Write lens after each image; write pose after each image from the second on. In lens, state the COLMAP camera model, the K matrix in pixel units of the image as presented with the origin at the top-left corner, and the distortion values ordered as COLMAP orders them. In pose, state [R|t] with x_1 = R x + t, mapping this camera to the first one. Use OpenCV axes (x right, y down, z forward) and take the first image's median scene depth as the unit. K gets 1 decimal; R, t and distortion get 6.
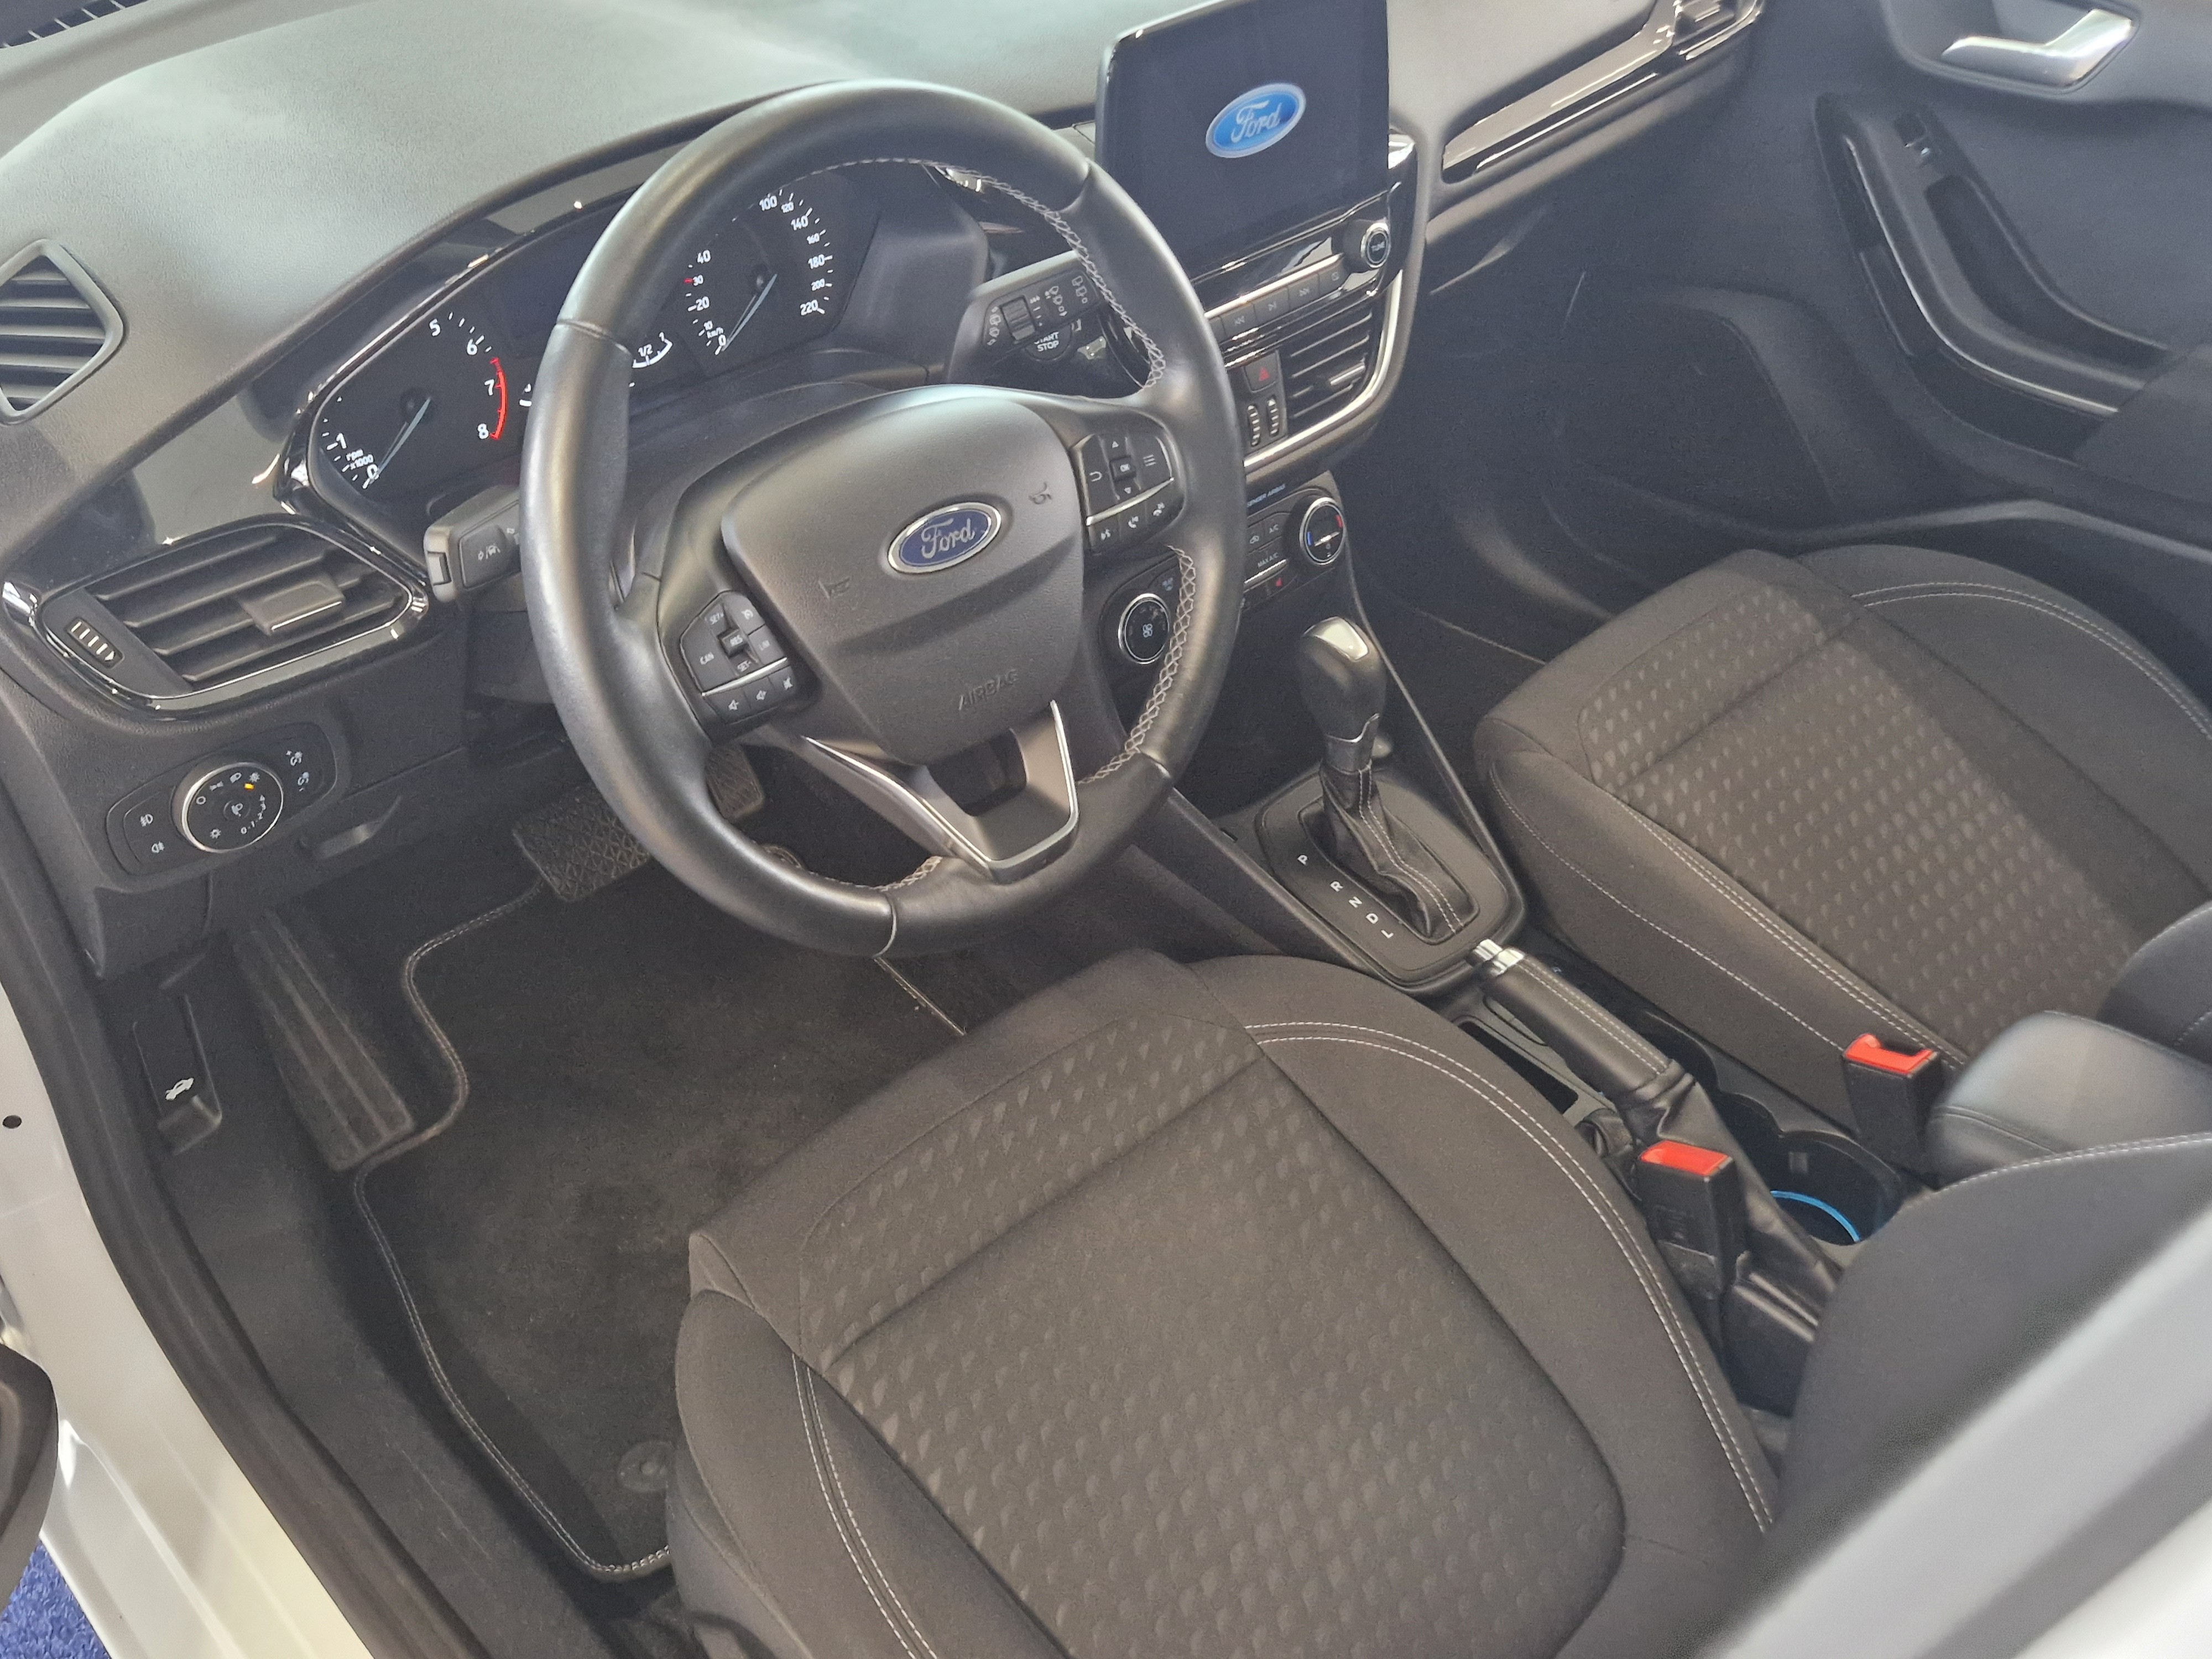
lens RADIAL K [[2039.3, 0, 1085.7], [0, 2039.3, 852.1], [0, 0, 1]] dist [0.043540, 0.000000]
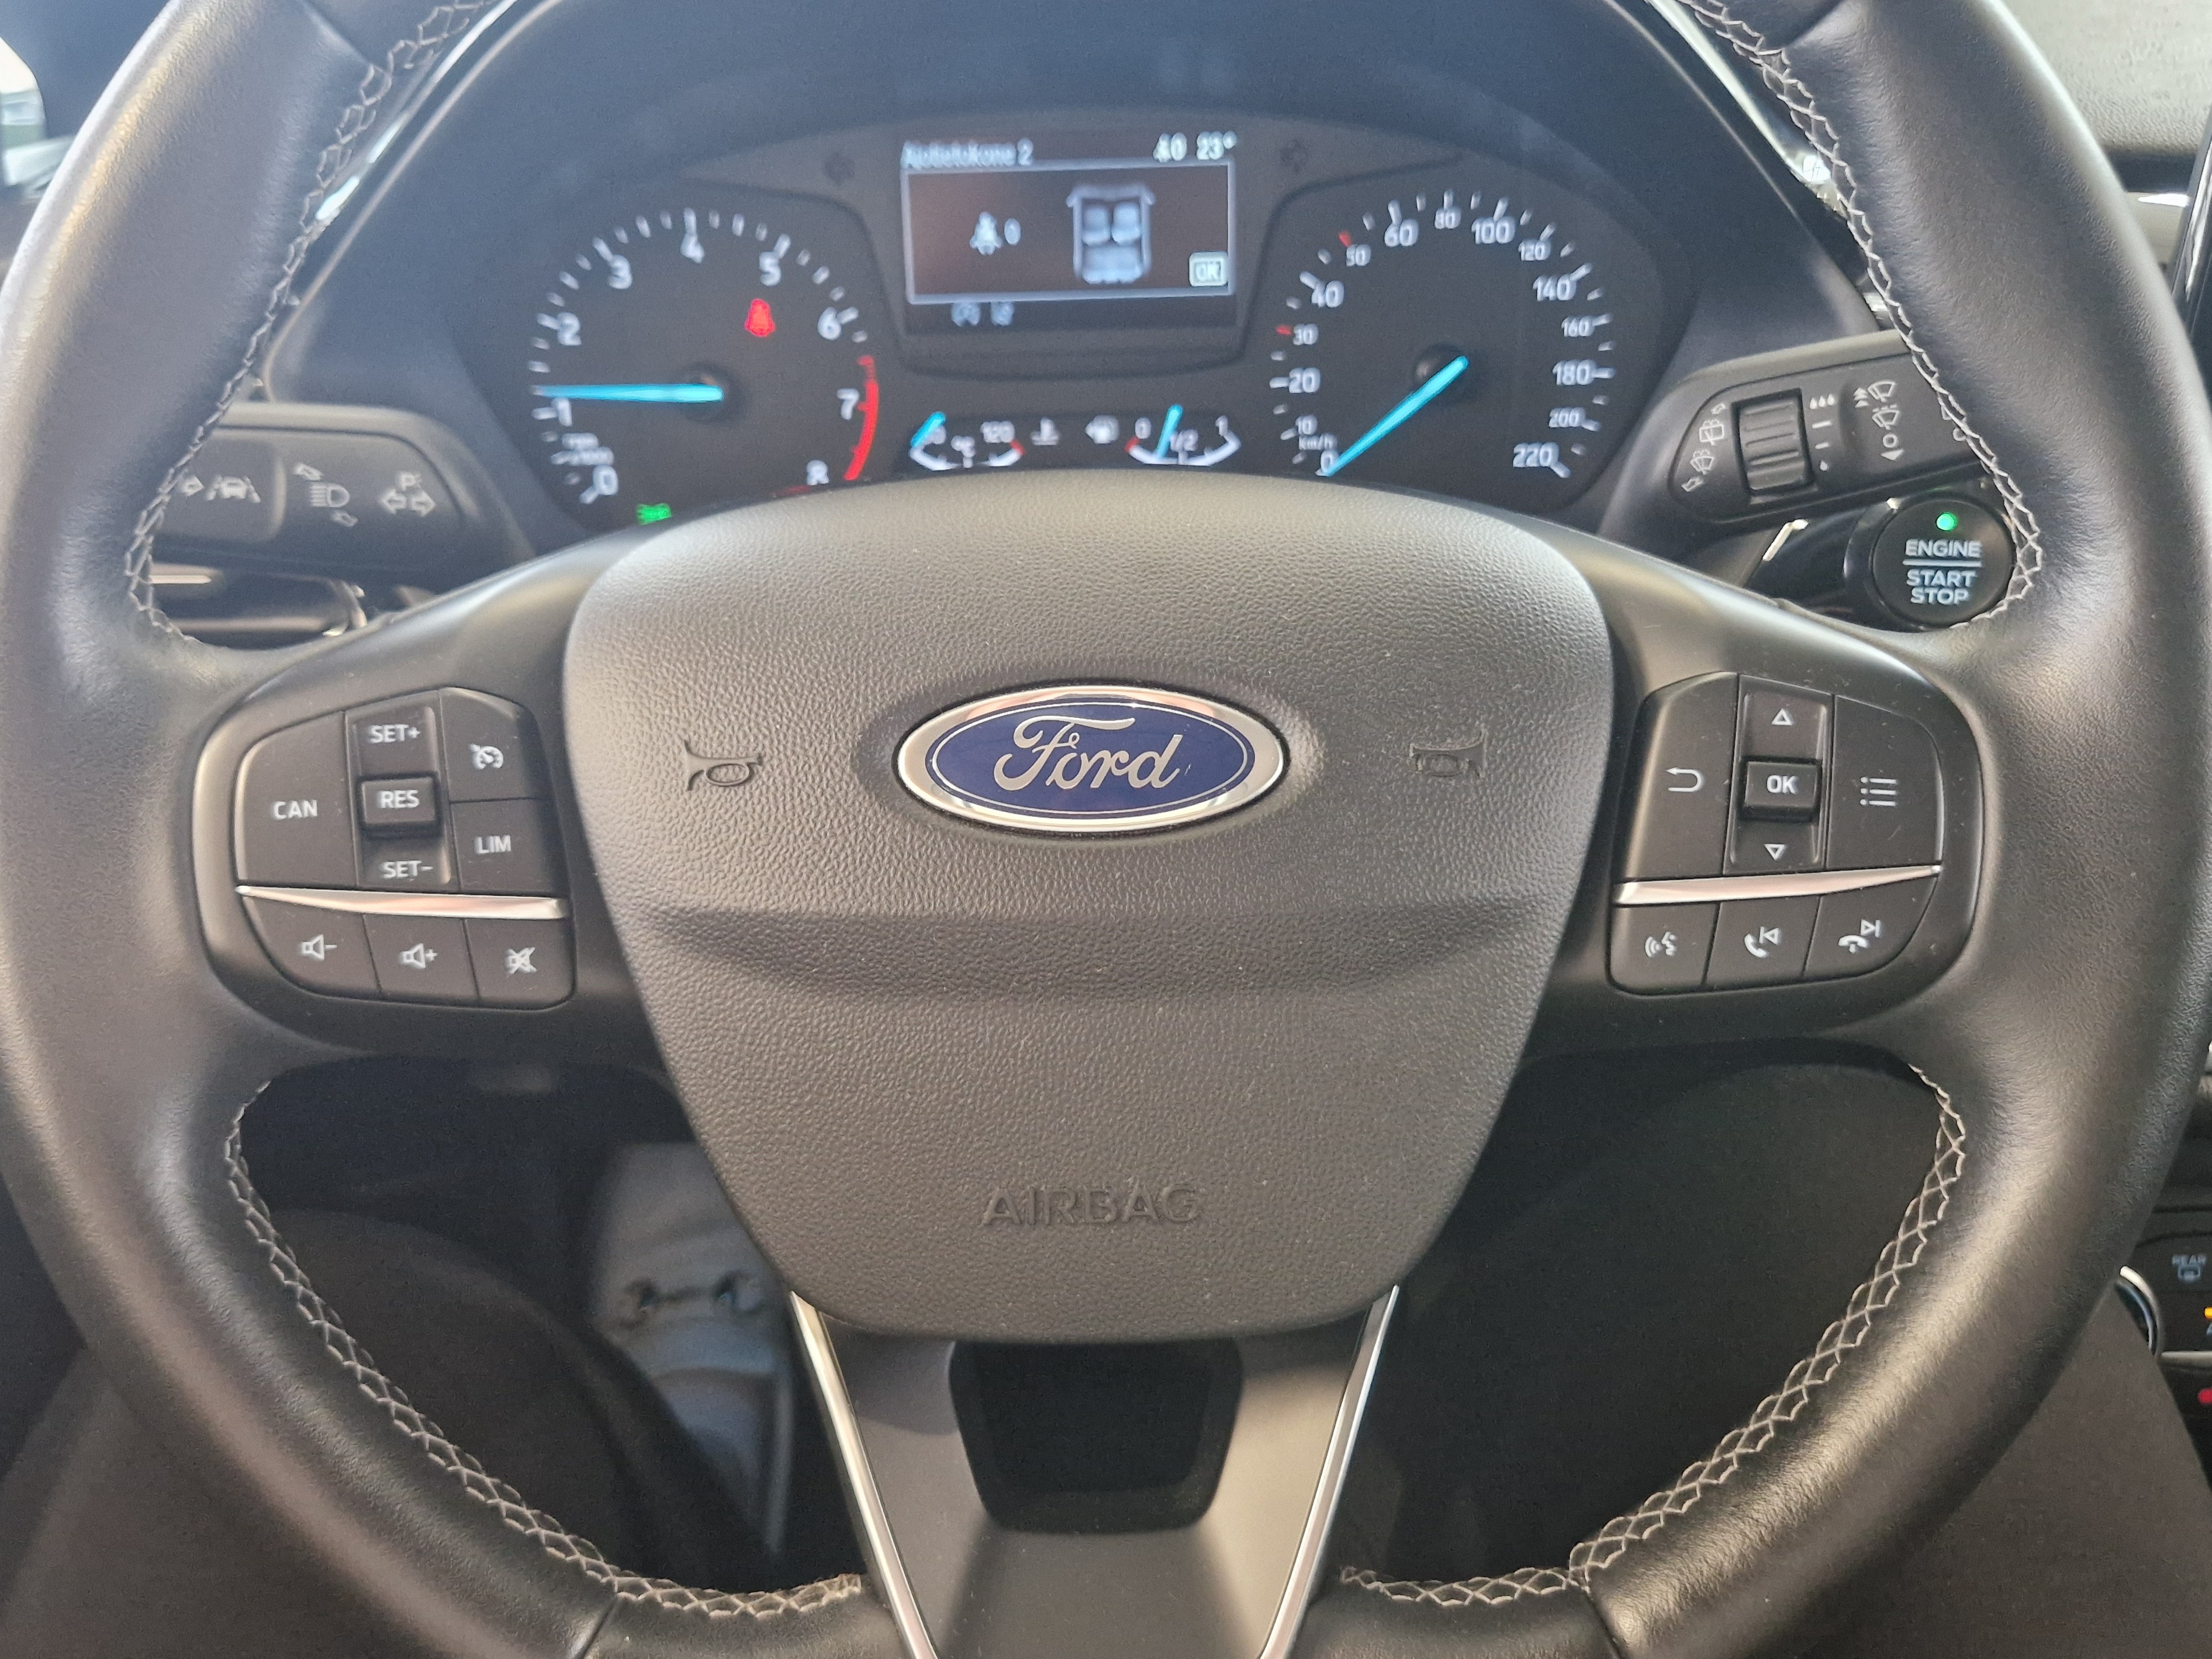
lens RADIAL K [[2039.3, 0, 1063.5], [0, 2039.3, 810.1], [0, 0, 1]] dist [0.043540, 0.000000]
pose [[0.746795, 0.275658, -0.605236, 0.104135], [-0.414303, 0.904723, -0.099143, -0.077339], [0.520241, 0.324791, 0.789848, 0.511831]]
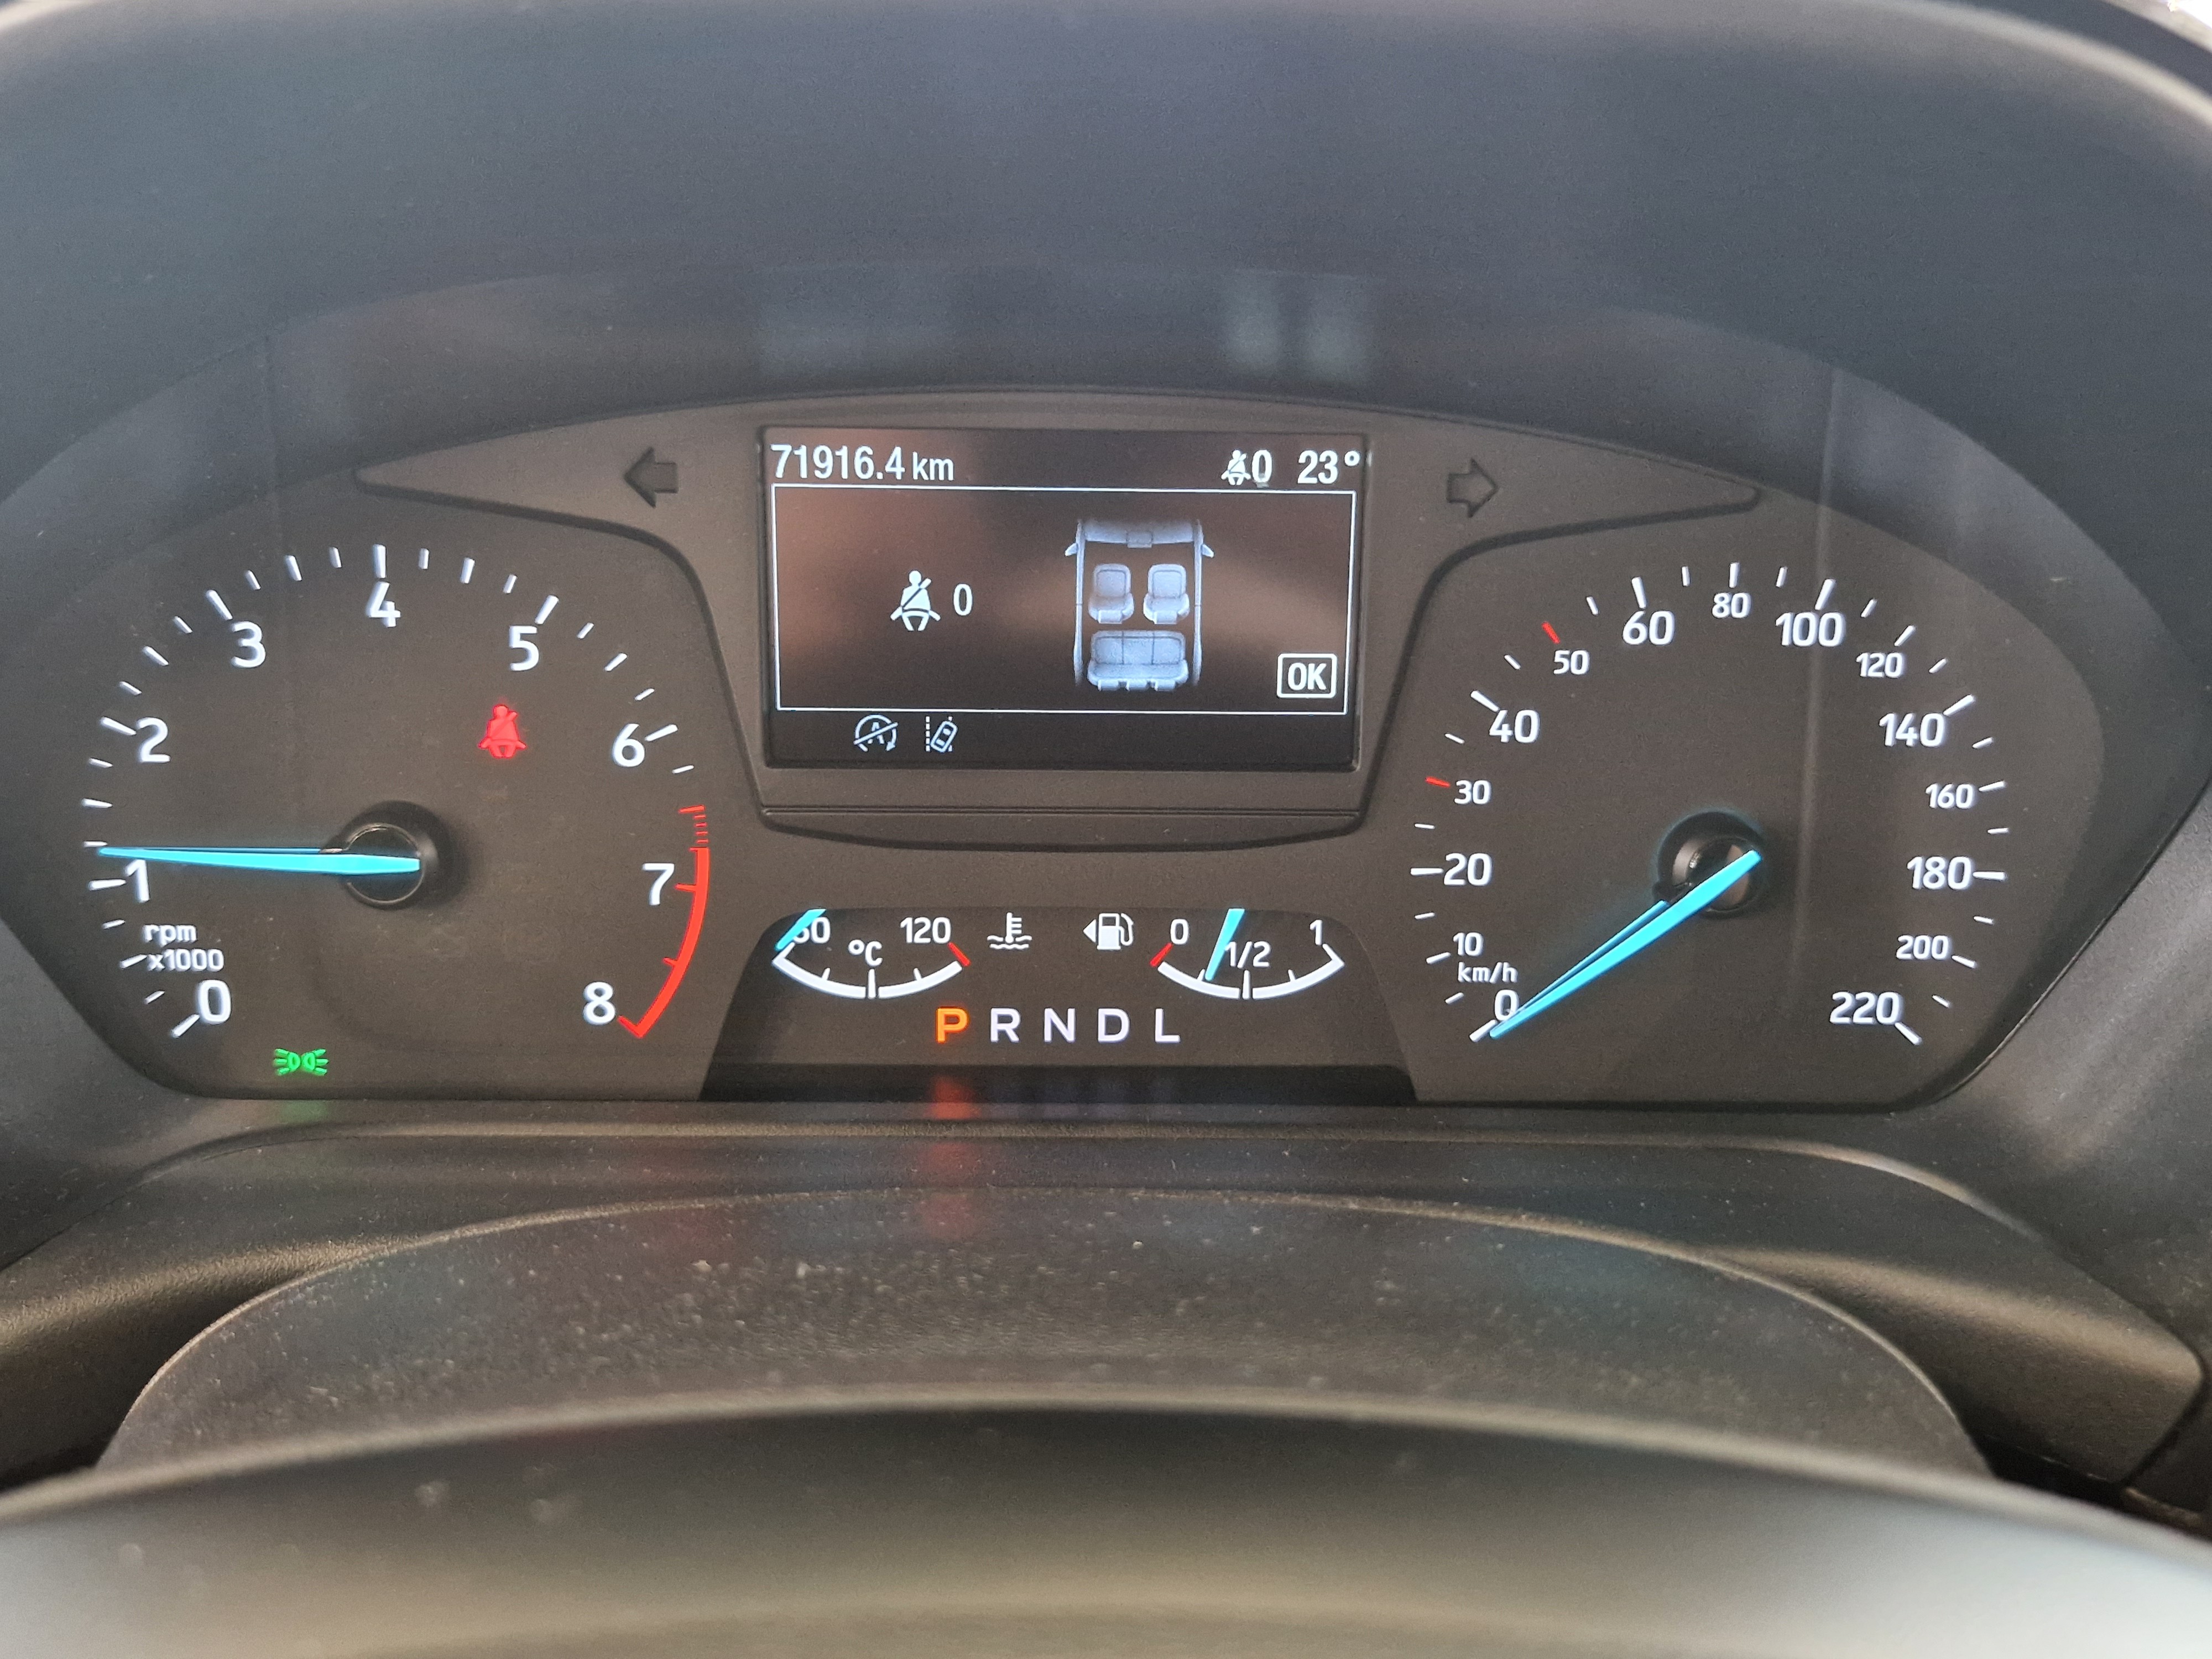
lens RADIAL K [[2039.3, 0, 1081.2], [0, 2039.3, 823.3], [0, 0, 1]] dist [0.043540, 0.000000]
pose [[0.750701, 0.233355, -0.618056, -0.039687], [-0.442133, 0.872604, -0.207558, -0.162945], [0.490883, 0.429077, 0.758239, 0.649298]]
